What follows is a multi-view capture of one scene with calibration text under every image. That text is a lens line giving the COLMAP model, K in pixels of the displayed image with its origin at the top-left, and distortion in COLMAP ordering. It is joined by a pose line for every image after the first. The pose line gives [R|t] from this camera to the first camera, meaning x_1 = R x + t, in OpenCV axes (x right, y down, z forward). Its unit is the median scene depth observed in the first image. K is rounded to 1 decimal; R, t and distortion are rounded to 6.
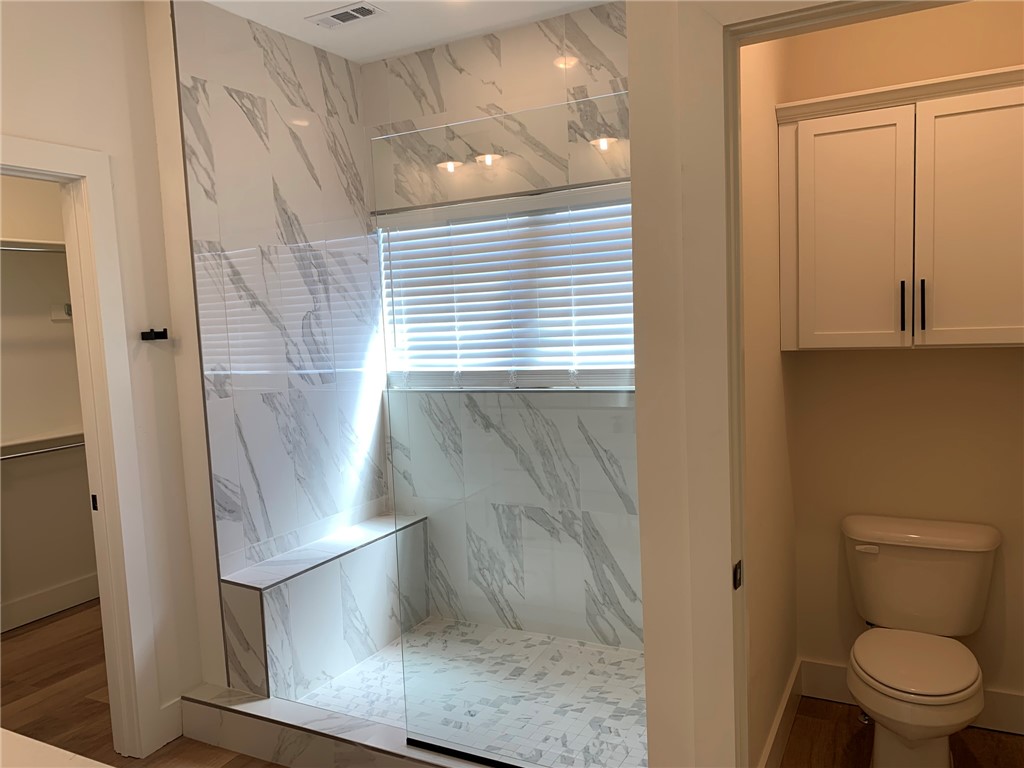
lens RADIAL K [[775.9, 0, 509.4], [0, 775.9, 388.1], [0, 0, 1]] dist [0.013287, -0.034150]
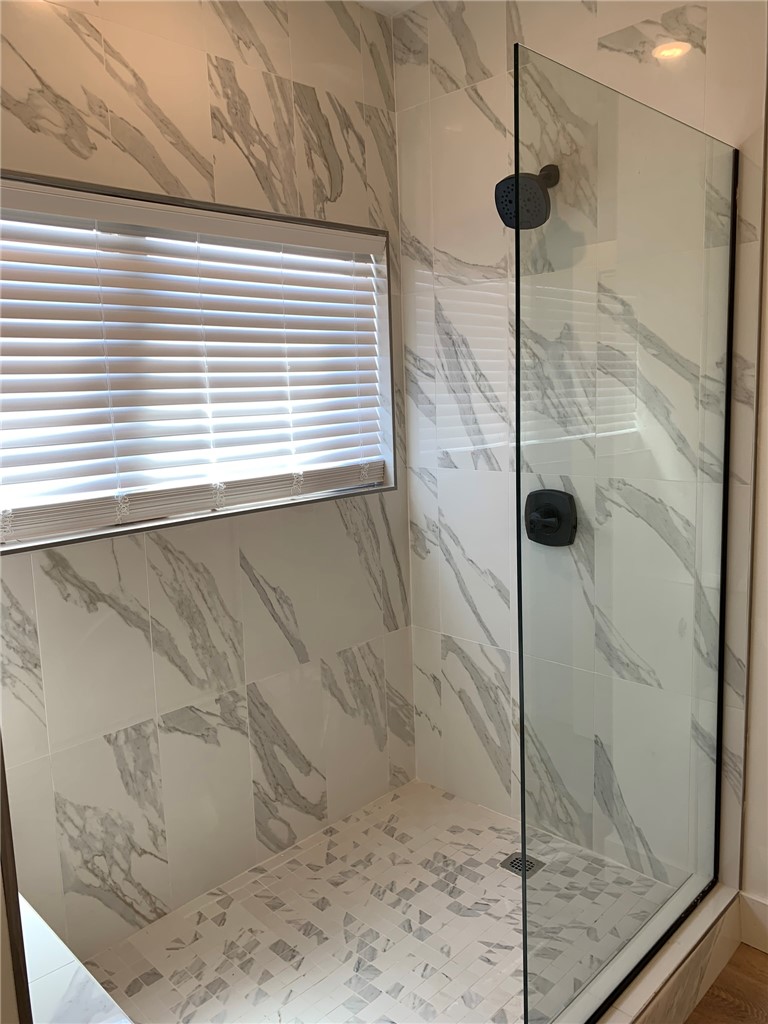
lens RADIAL K [[775.9, 0, 384.2], [0, 775.9, 500.8], [0, 0, 1]] dist [0.013287, -0.034150]
pose [[0.286616, -0.098779, 0.952940, -0.516962], [0.109009, 0.991573, 0.069997, -0.040059], [-0.951824, 0.083816, 0.294968, 0.664316]]
